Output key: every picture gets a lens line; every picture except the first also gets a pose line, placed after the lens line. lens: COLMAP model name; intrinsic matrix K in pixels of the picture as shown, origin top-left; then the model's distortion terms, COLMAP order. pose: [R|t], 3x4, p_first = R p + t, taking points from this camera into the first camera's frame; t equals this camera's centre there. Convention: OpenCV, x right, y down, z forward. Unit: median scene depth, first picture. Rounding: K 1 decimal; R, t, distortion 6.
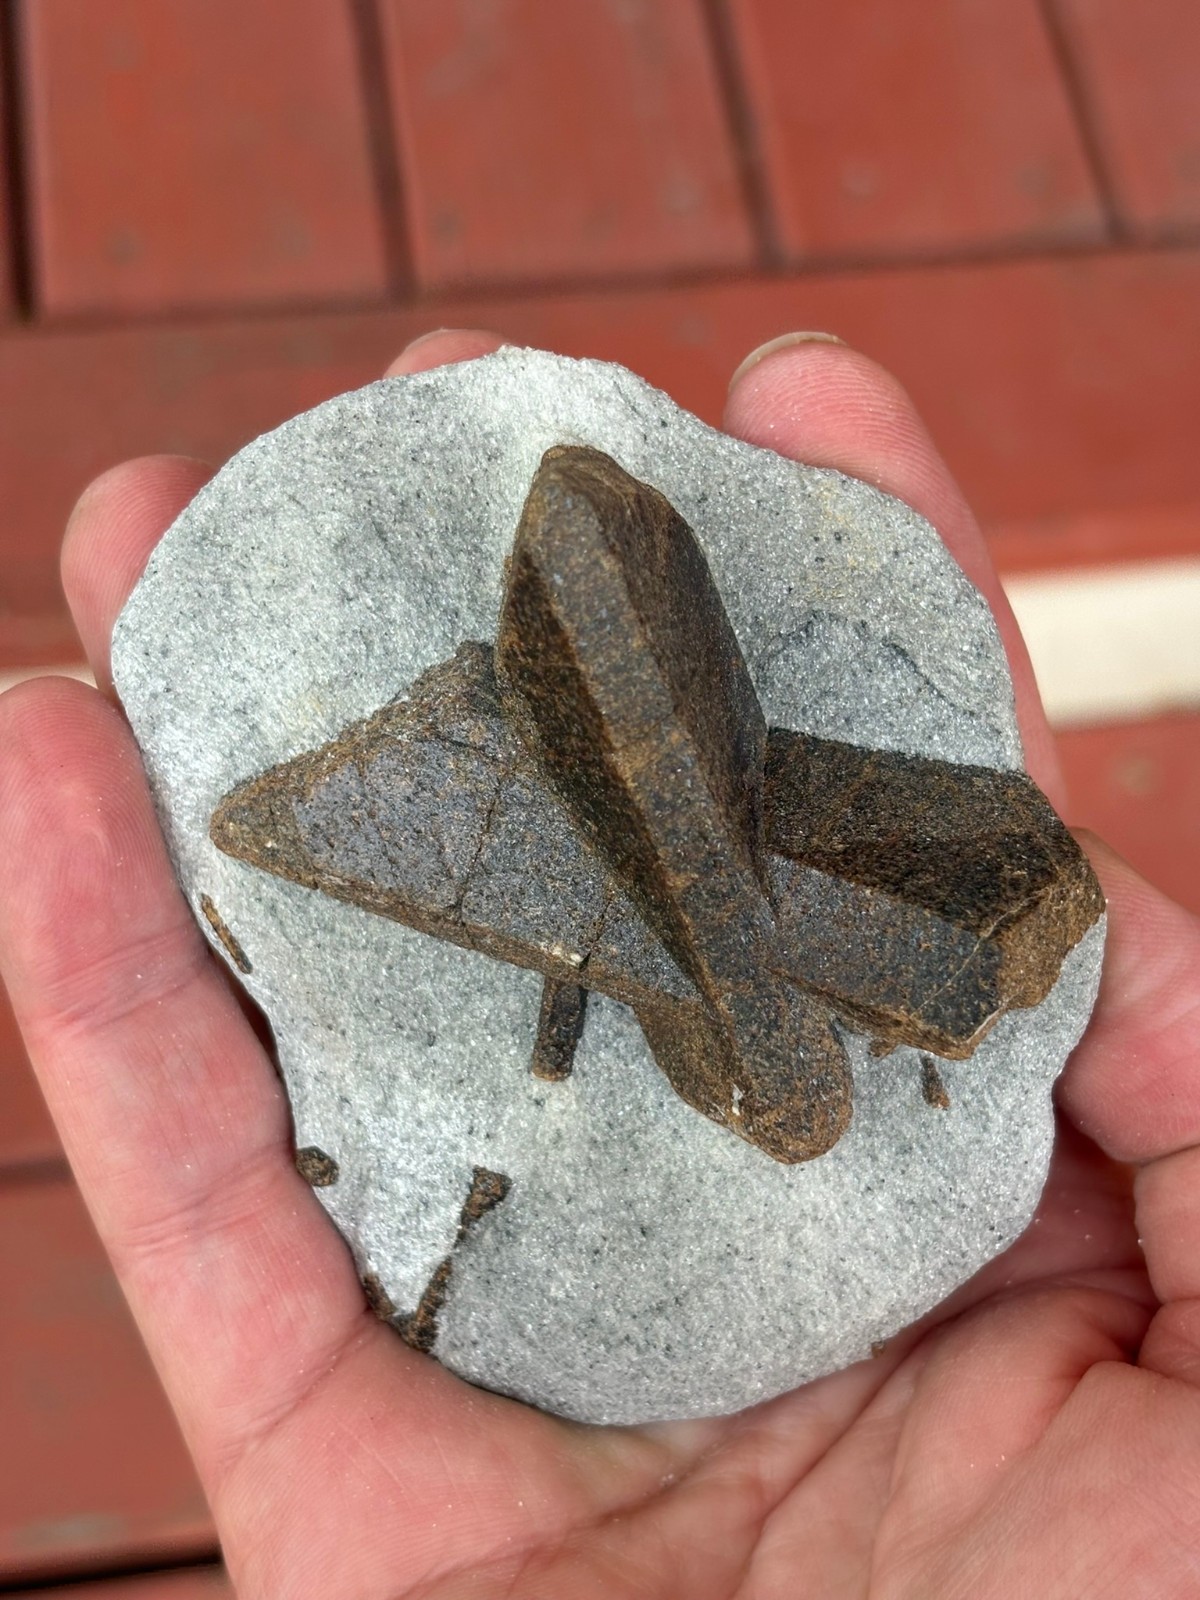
lens RADIAL K [[2529.3, 0, 589.6], [0, 2529.3, 805.9], [0, 0, 1]] dist [0.195215, -0.102538]
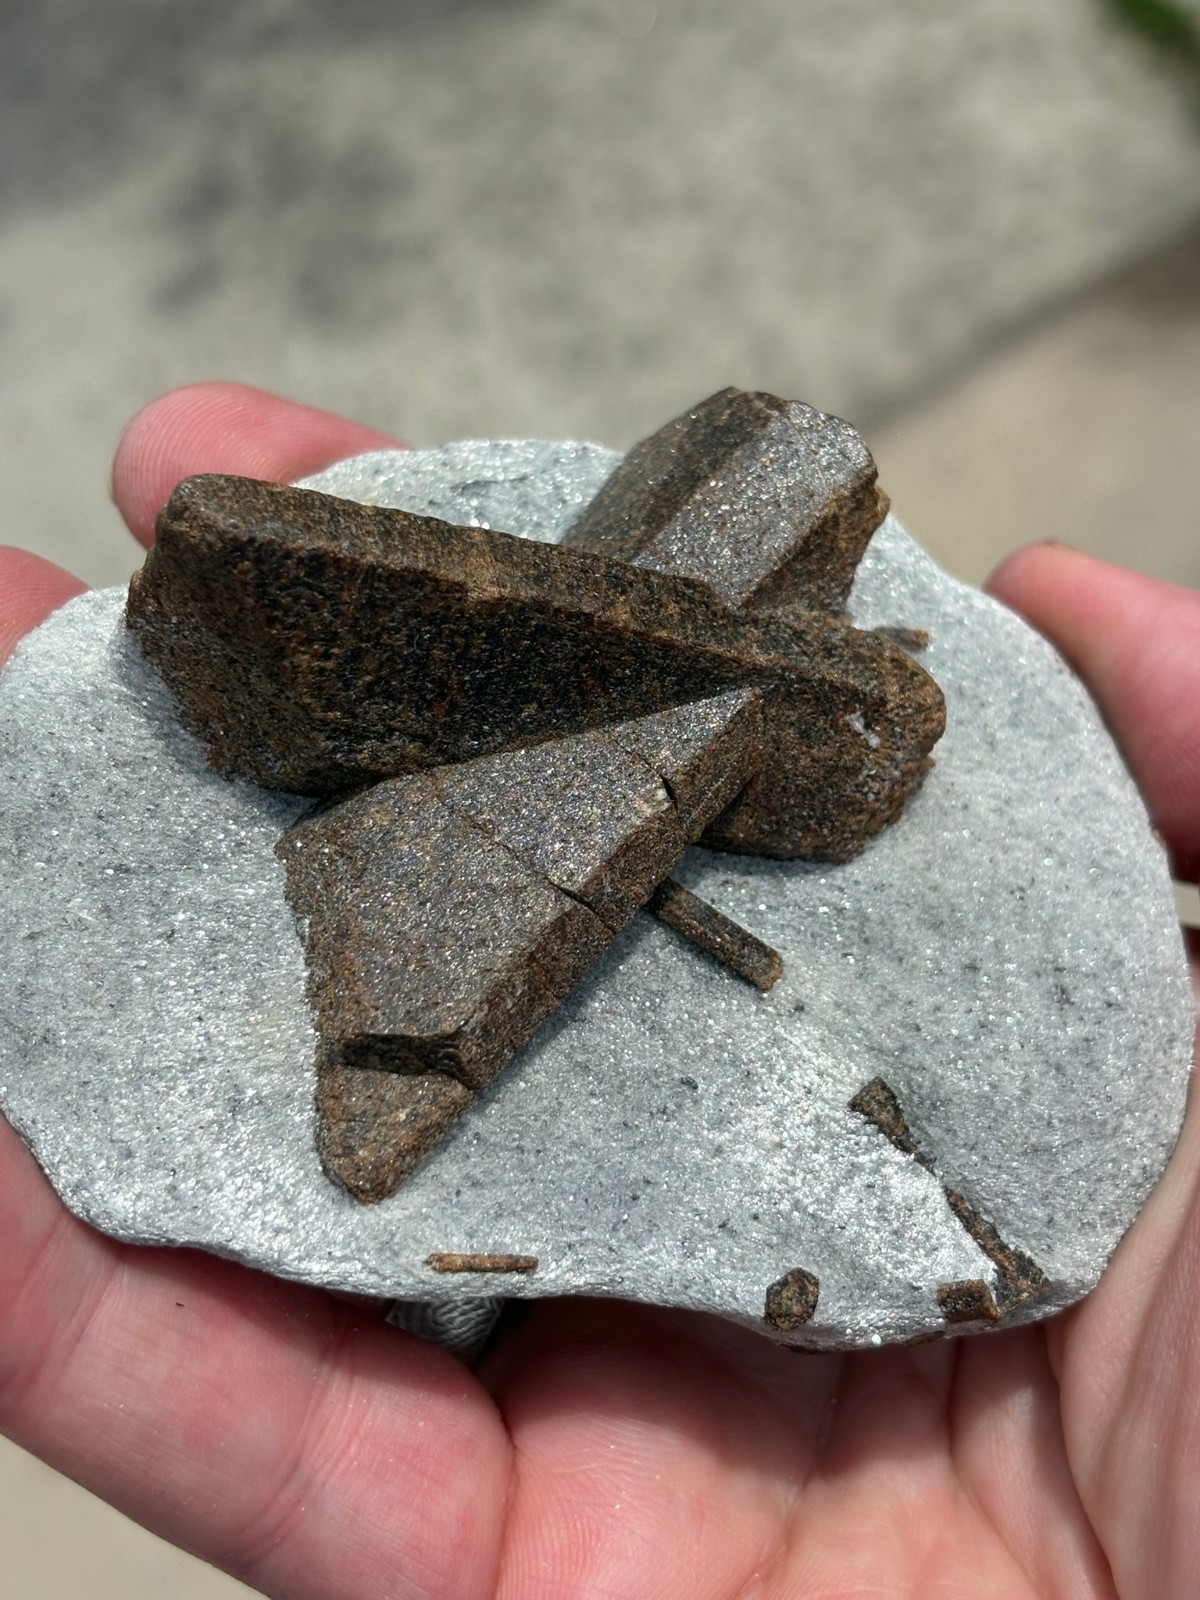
lens RADIAL K [[2551.4, 0, 611.3], [0, 2551.4, 796.8], [0, 0, 1]] dist [0.159408, -0.124931]
pose [[0.337382, -0.722646, 0.603288, -0.530780], [0.938947, 0.304261, -0.160637, 0.180680], [-0.067474, 0.620651, 0.781178, 0.292167]]
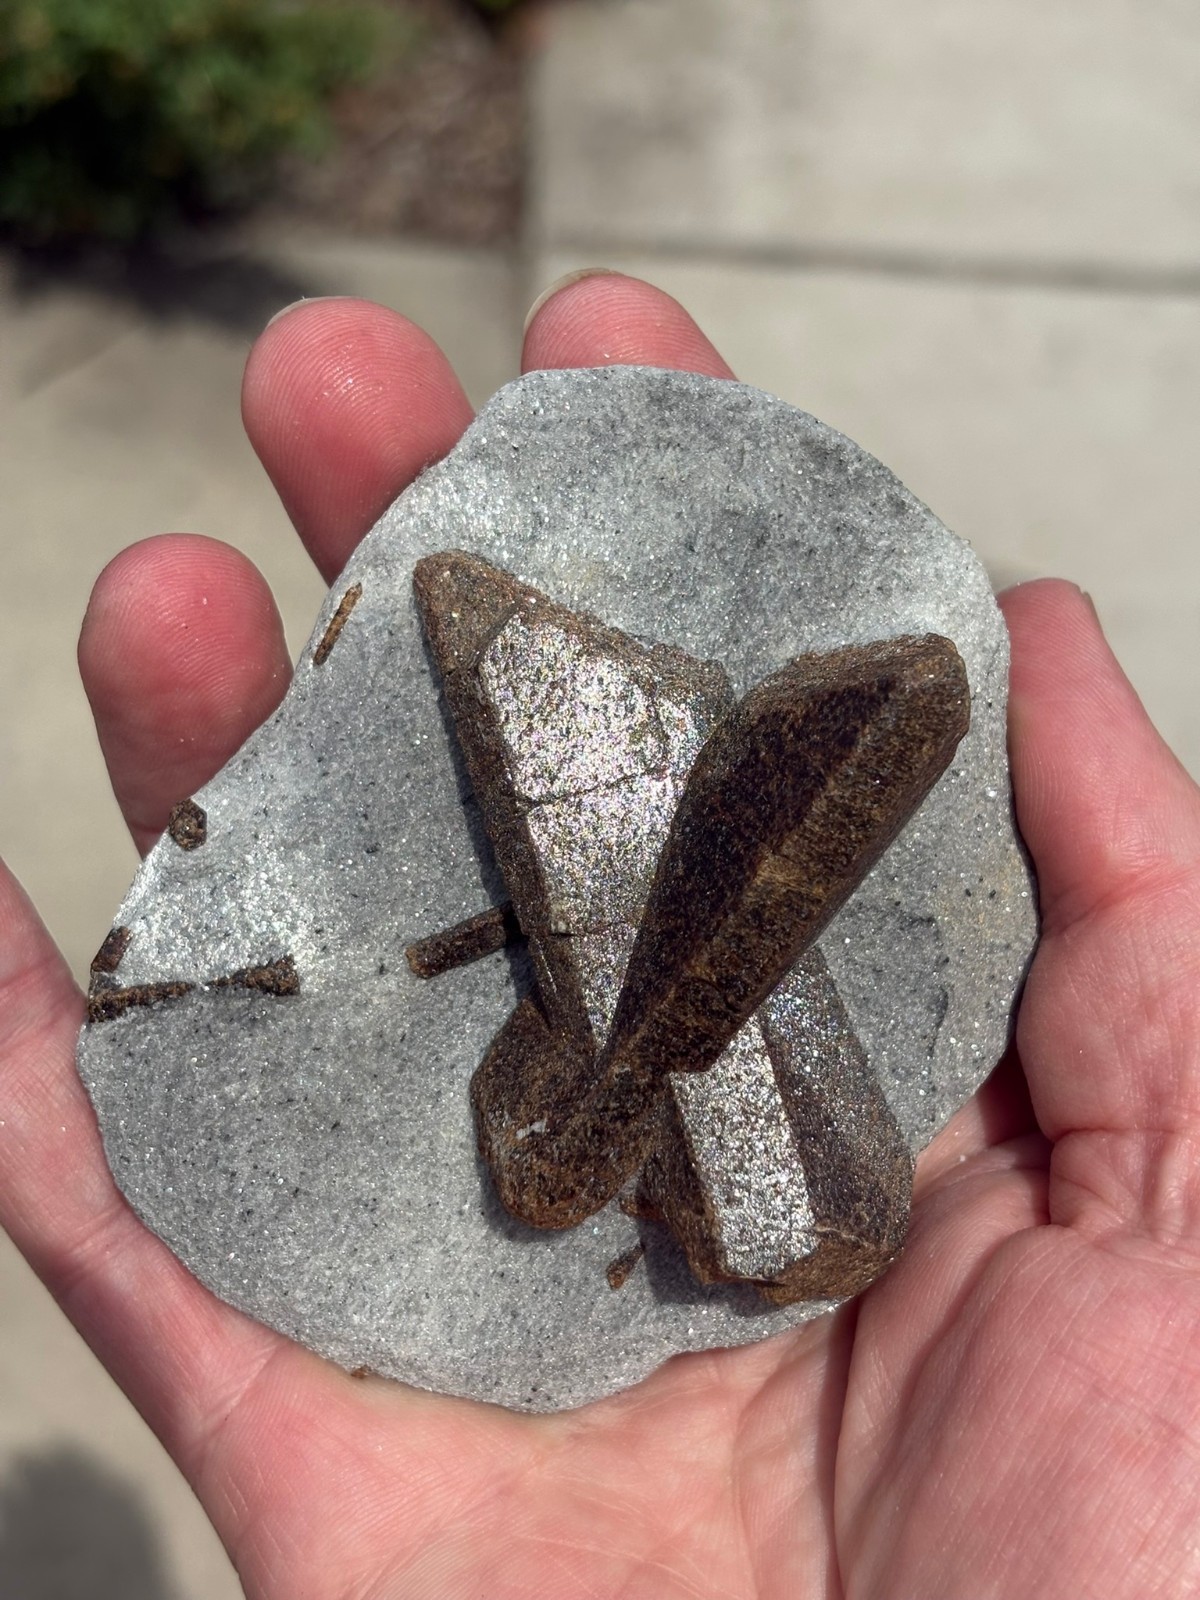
lens RADIAL K [[2524.2, 0, 616.6], [0, 2524.2, 799.7], [0, 0, 1]] dist [0.198016, -0.113133]
pose [[0.549137, 0.818140, 0.170574, -0.206086], [-0.799864, 0.573658, -0.176449, 0.188866], [-0.242211, -0.039541, 0.969417, -0.014940]]
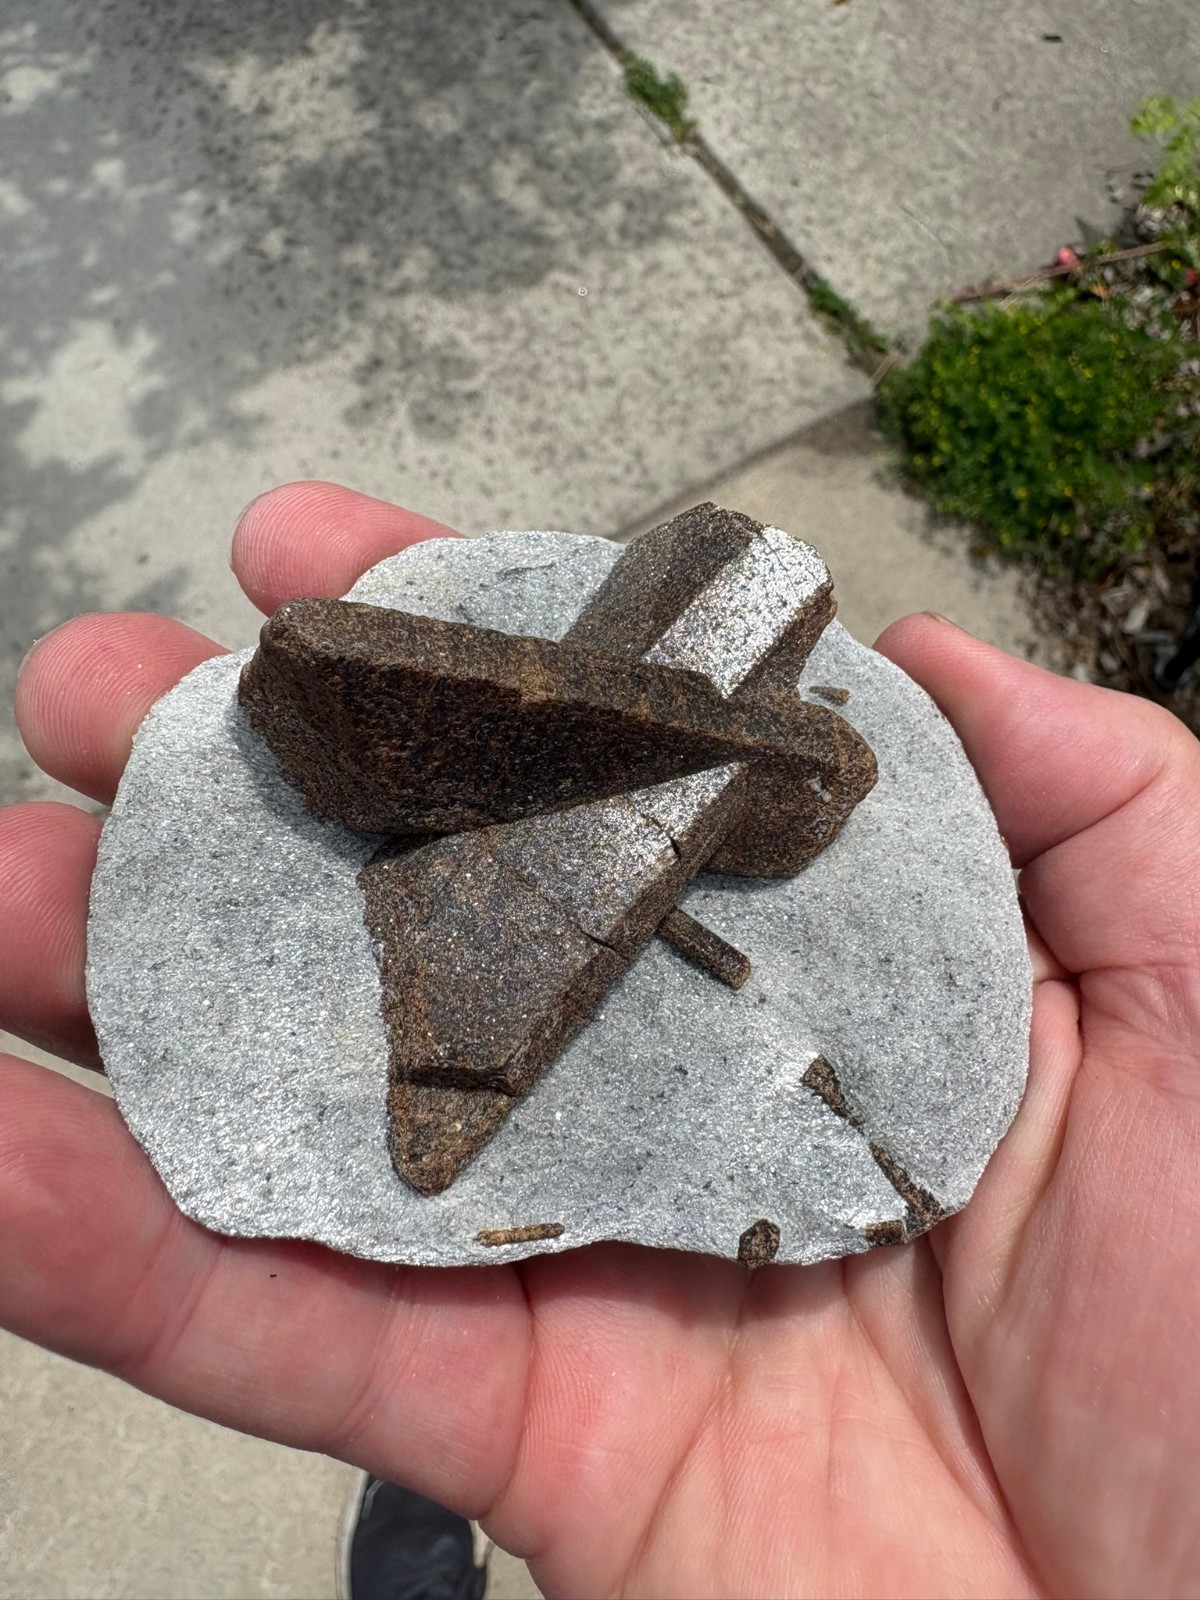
lens RADIAL K [[1238.1, 0, 601.6], [0, 1238.1, 674.3], [0, 0, 1]] dist [-0.000980, 0.001280]
pose [[0.318403, -0.753520, 0.575176, -0.256875], [0.938115, 0.337666, -0.076952, 0.045683], [-0.136233, 0.564083, 0.814402, 0.501056]]
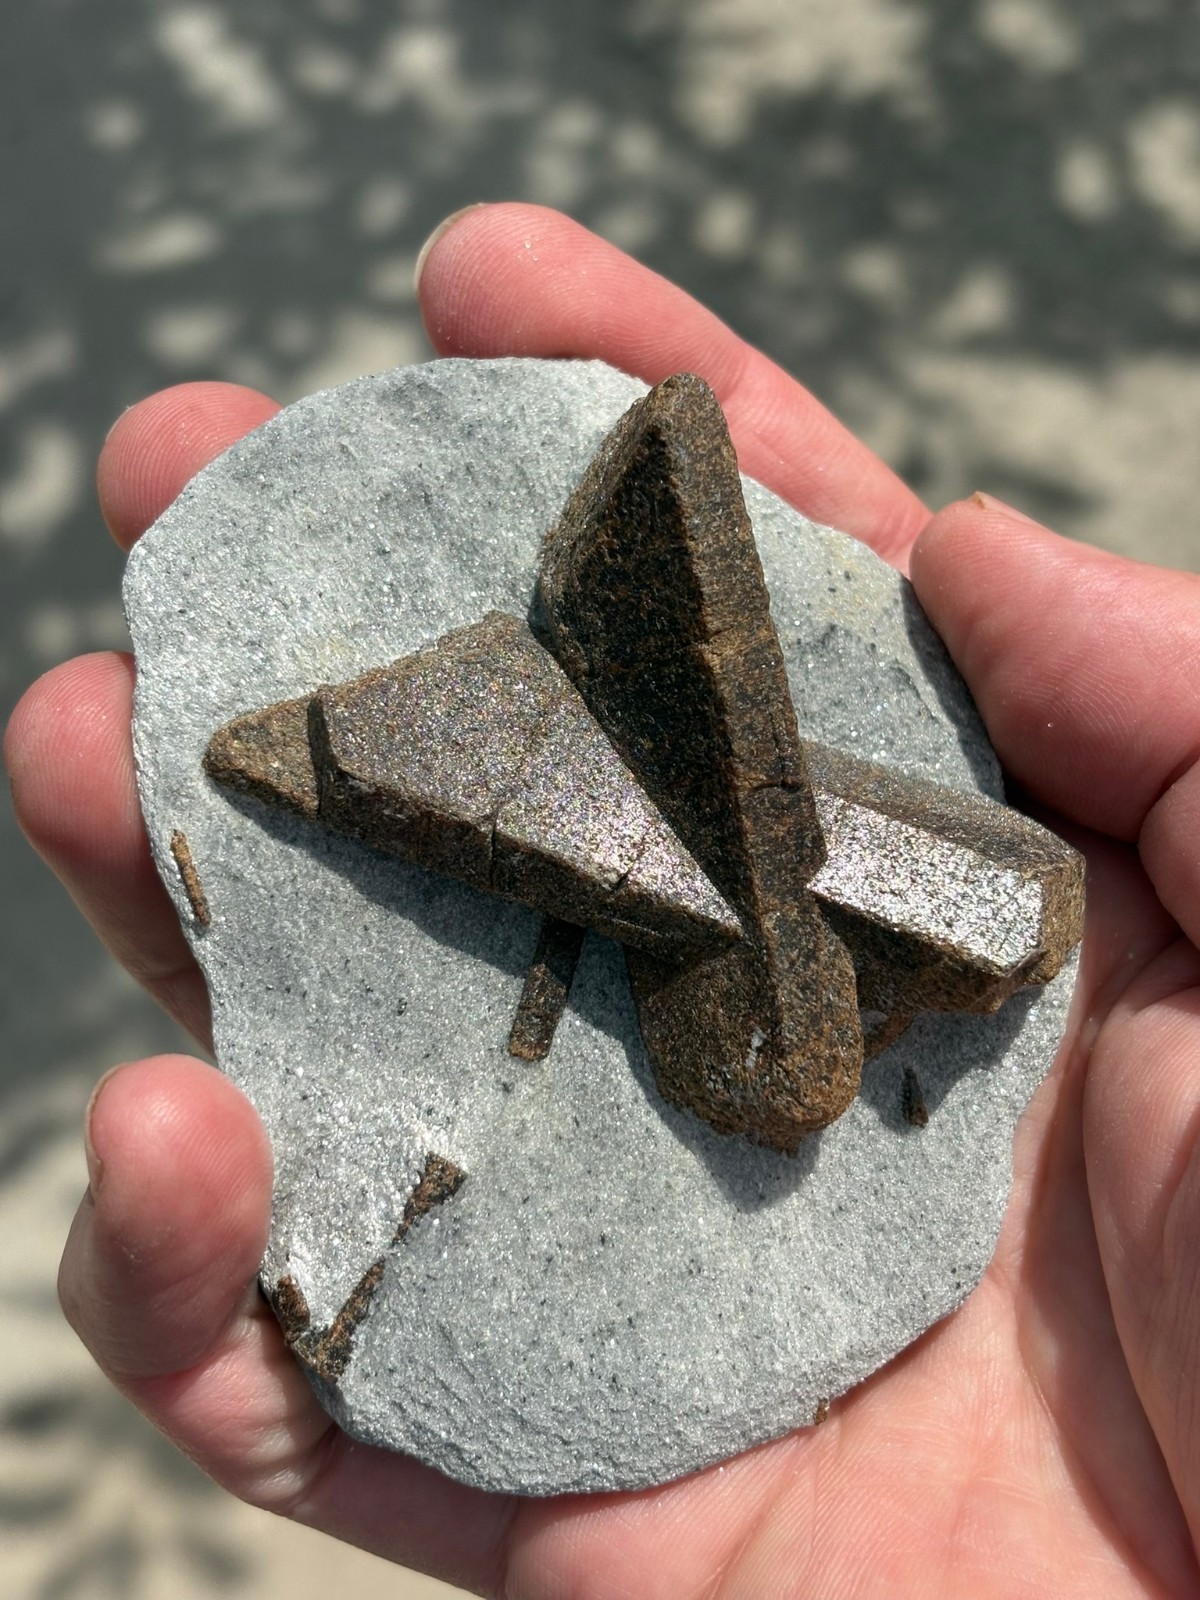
lens RADIAL K [[2529.3, 0, 589.6], [0, 2529.3, 805.9], [0, 0, 1]] dist [0.195215, -0.102538]
pose [[0.949011, 0.174973, 0.262228, -0.265039], [-0.052094, 0.907432, -0.416957, 0.427315], [-0.310910, 0.382036, 0.870278, 0.135351]]
